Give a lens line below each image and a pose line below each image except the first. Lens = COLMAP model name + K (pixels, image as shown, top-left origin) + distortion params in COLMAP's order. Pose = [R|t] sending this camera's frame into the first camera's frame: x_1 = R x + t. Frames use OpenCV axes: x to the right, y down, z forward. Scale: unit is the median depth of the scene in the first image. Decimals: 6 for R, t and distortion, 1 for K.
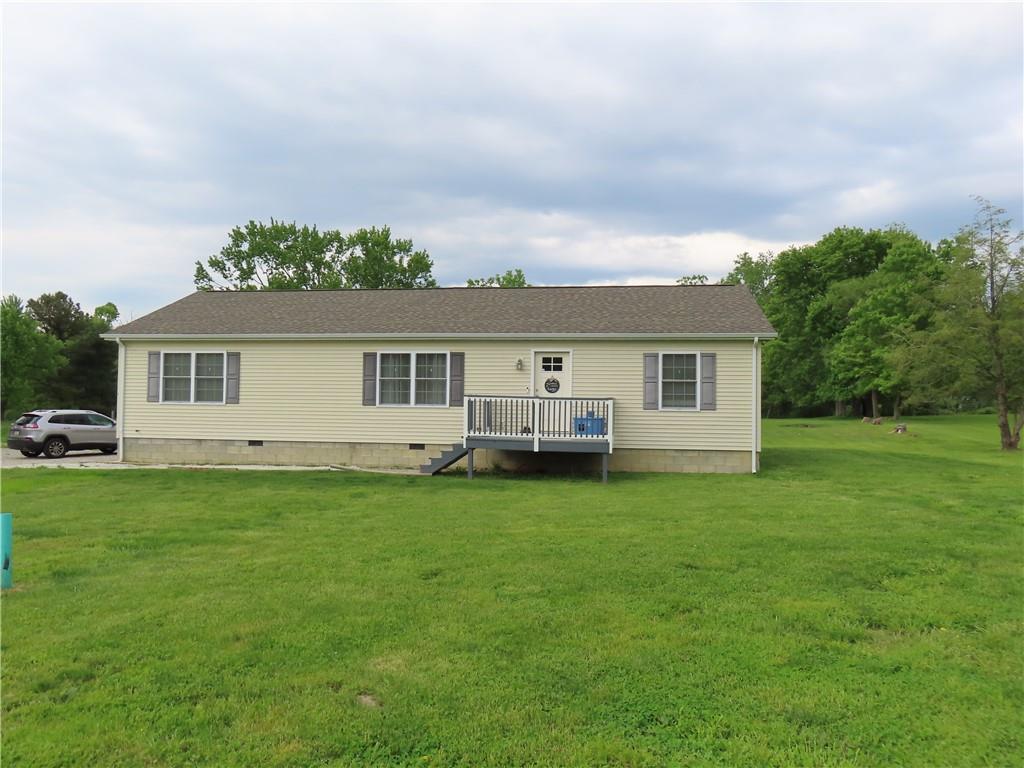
lens RADIAL K [[681.9, 0, 510.1], [0, 681.9, 407.2], [0, 0, 1]] dist [-0.001025, 0.000370]
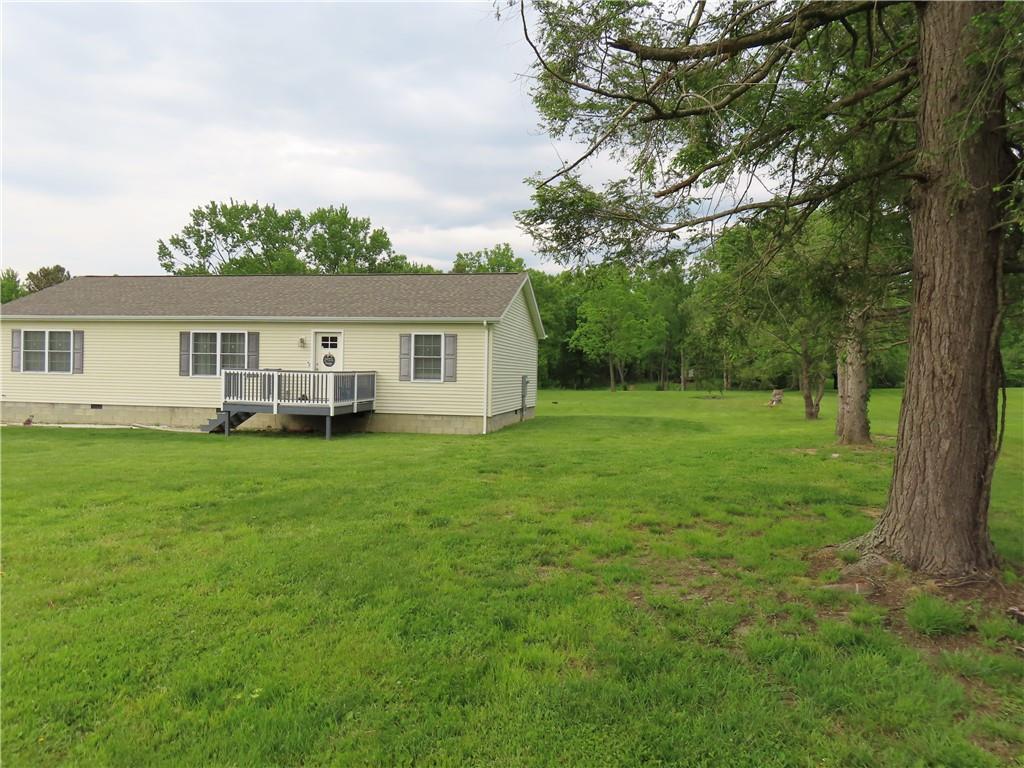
lens RADIAL K [[674.3, 0, 514.3], [0, 674.3, 399.0], [0, 0, 1]] dist [-0.001329, 0.000110]
pose [[0.999527, 0.007696, -0.029770, 0.394559], [-0.006695, 0.999413, 0.033591, -0.005456], [0.030011, -0.033376, 0.998992, -0.162990]]
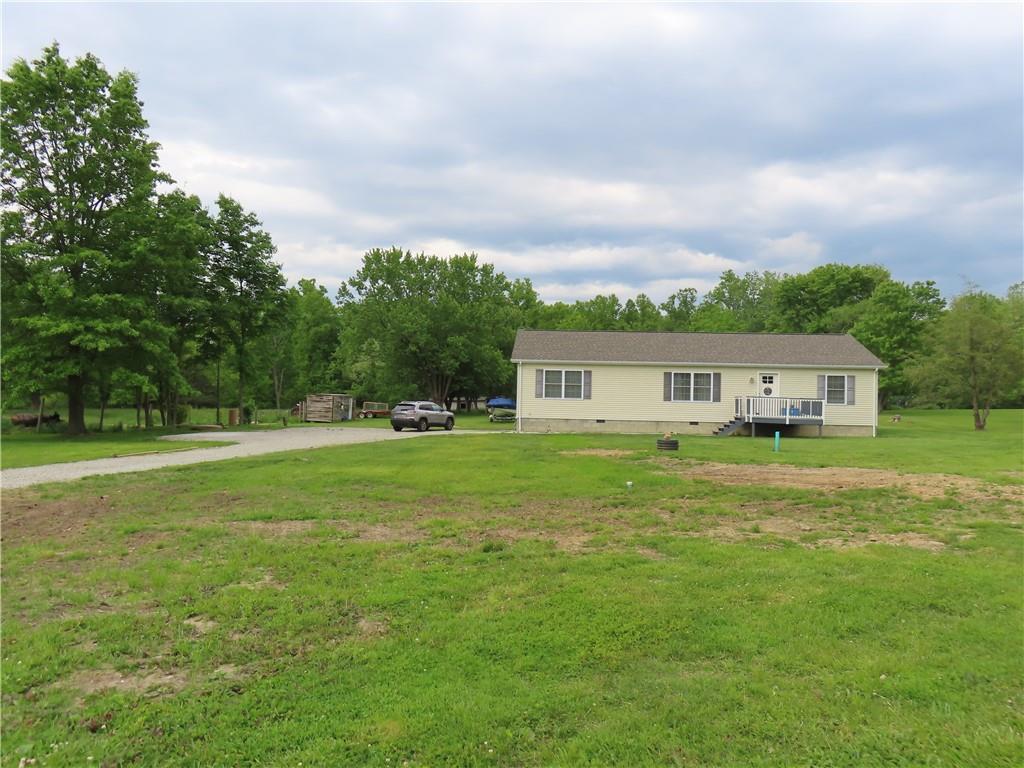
lens RADIAL K [[683.2, 0, 511.5], [0, 683.2, 405.9], [0, 0, 1]] dist [0.020723, -0.000053]
pose [[0.995663, 0.007333, 0.092742, -0.769972], [-0.008082, 0.999938, 0.007710, 0.000192], [-0.092679, -0.008426, 0.995660, -0.776158]]
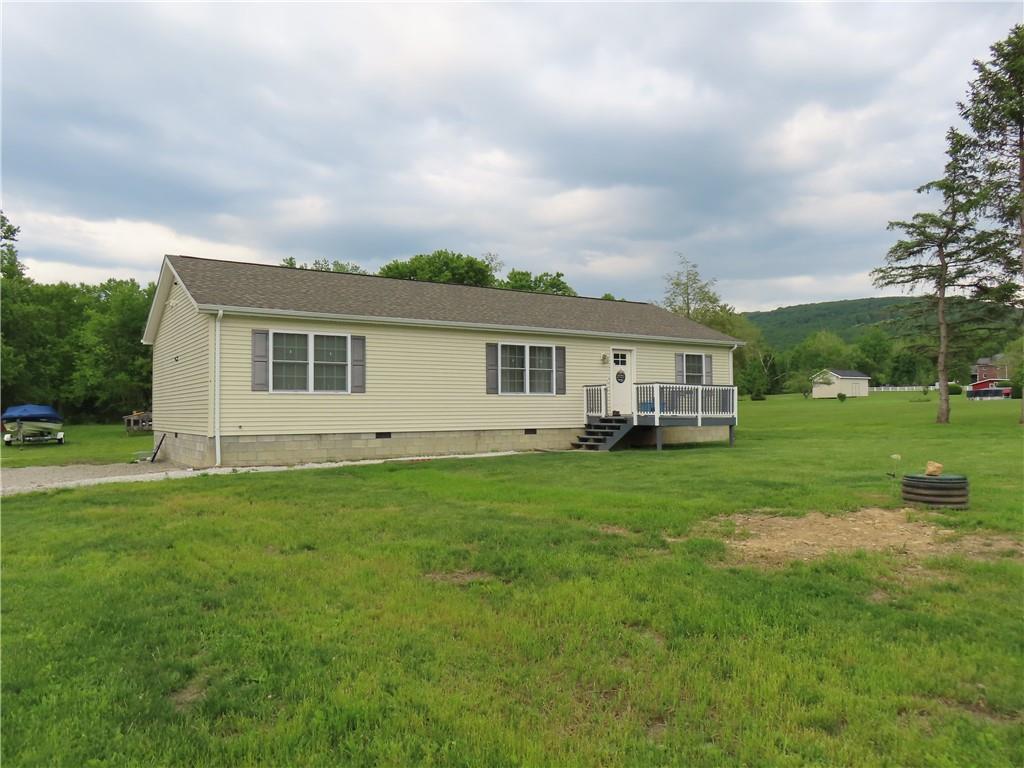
lens RADIAL K [[738.0, 0, 512.0], [0, 738.0, 384.0], [0, 0, 1]] dist [-0.001509, 0.000952]
pose [[0.744058, 0.002242, 0.668111, -0.904945], [0.000678, 0.999991, -0.004110, -0.012536], [-0.668115, 0.003511, 0.744050, 0.135061]]
